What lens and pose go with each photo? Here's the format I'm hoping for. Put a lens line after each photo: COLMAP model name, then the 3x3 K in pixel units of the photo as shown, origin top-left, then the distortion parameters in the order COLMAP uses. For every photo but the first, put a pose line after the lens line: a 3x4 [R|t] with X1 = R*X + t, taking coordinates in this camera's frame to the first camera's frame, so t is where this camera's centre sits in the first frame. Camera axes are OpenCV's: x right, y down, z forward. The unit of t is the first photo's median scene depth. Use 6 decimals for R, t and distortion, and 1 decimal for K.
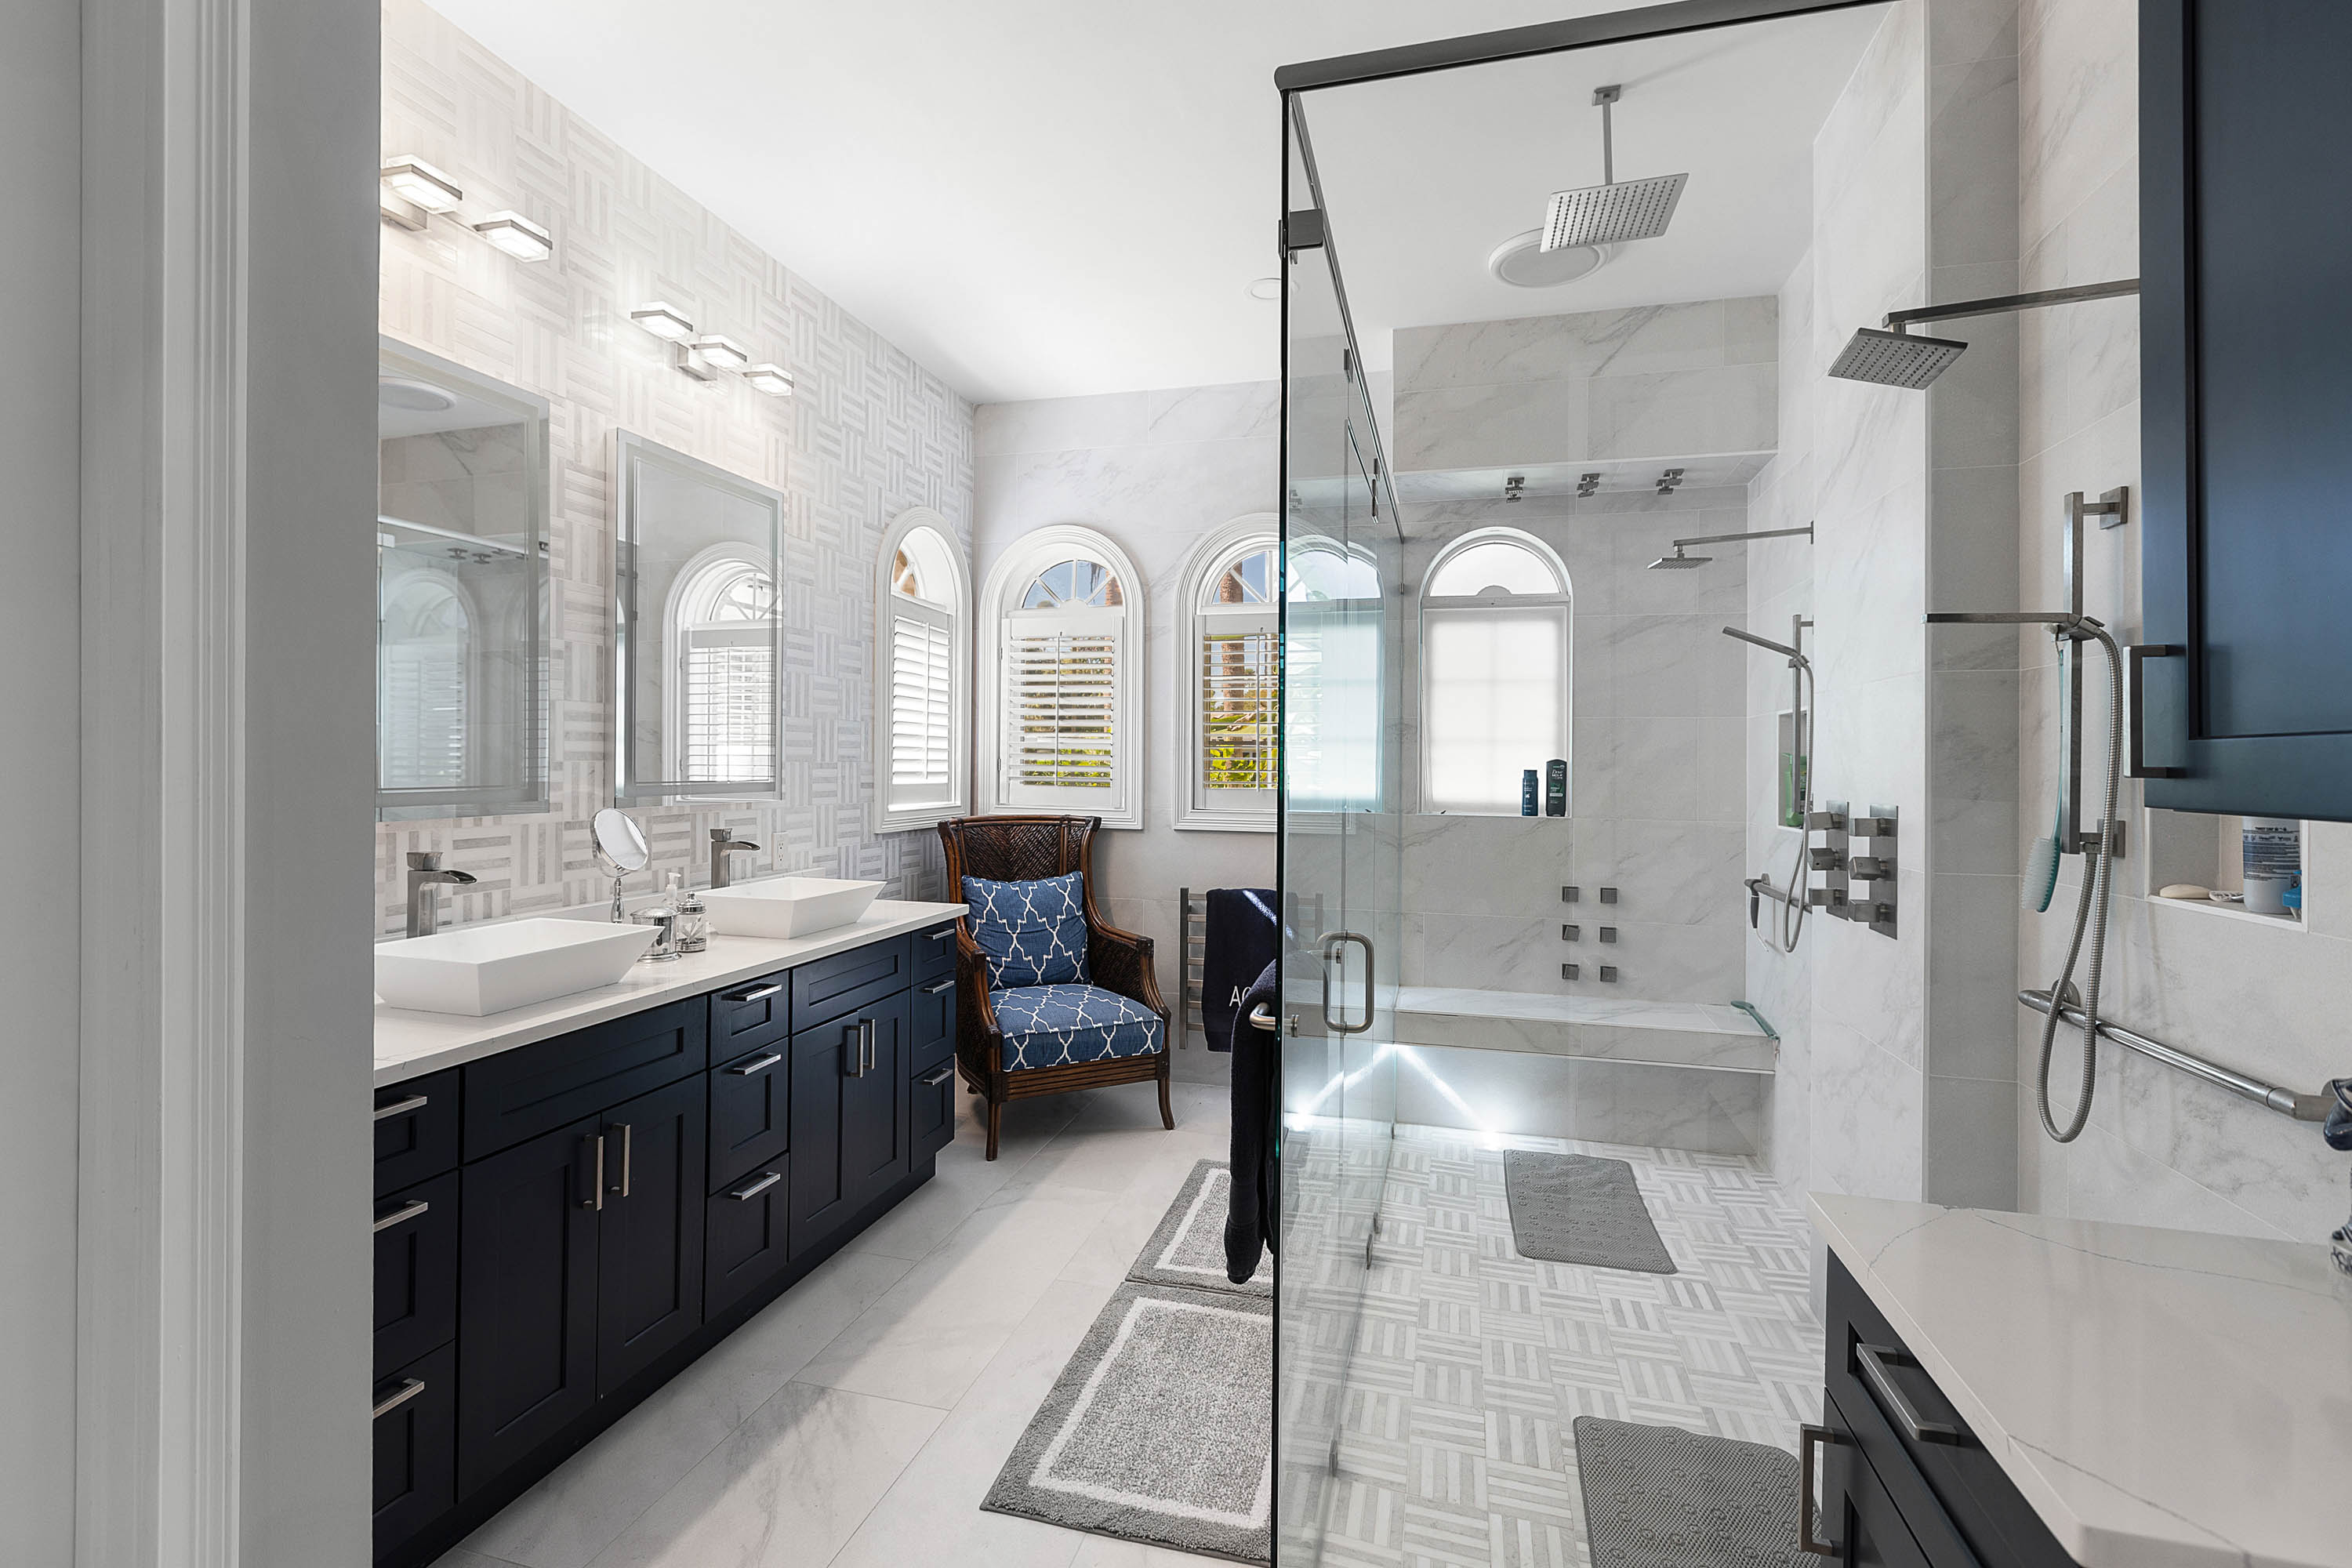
lens RADIAL K [[1076.4, 0, 1170.2], [0, 1076.4, 738.2], [0, 0, 1]] dist [0.012127, -0.000330]
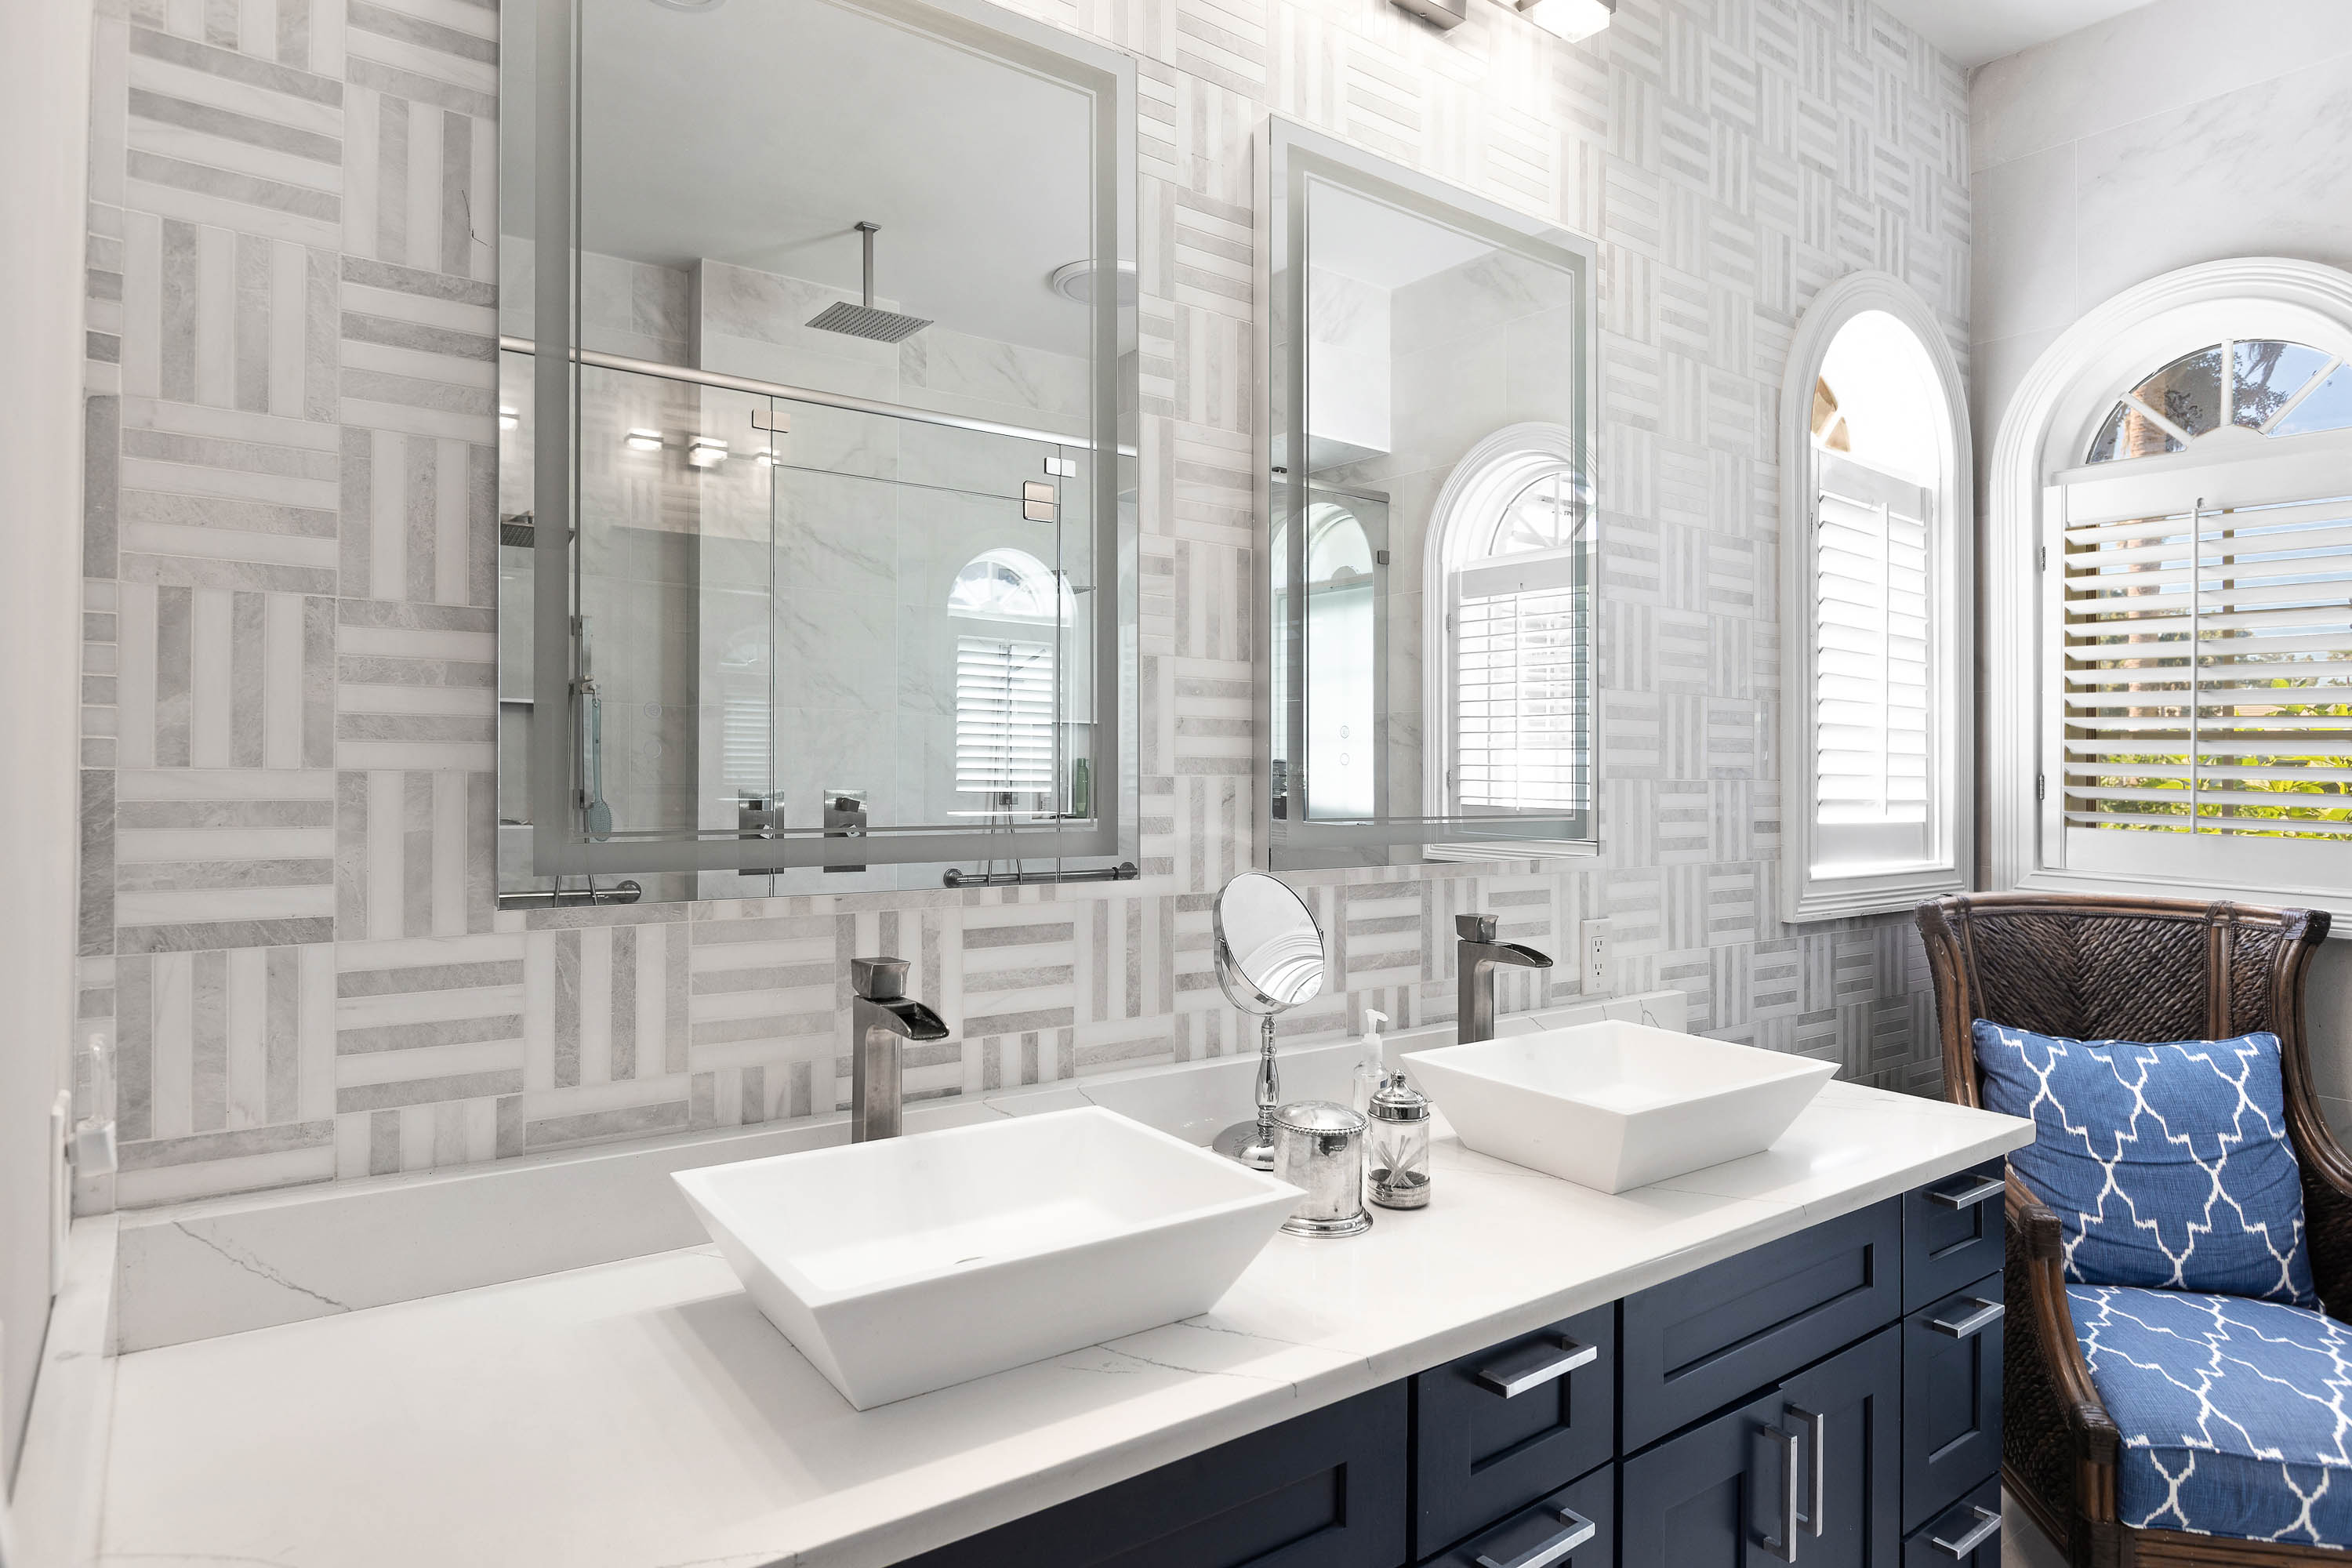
lens RADIAL K [[1343.7, 0, 1167.8], [0, 1343.7, 739.4], [0, 0, 1]] dist [-0.014589, -0.000025]
pose [[0.789261, -0.008303, -0.614001, -0.128369], [0.005966, 0.999965, -0.005853, 0.005630], [0.614029, 0.000956, 0.789283, 0.365012]]
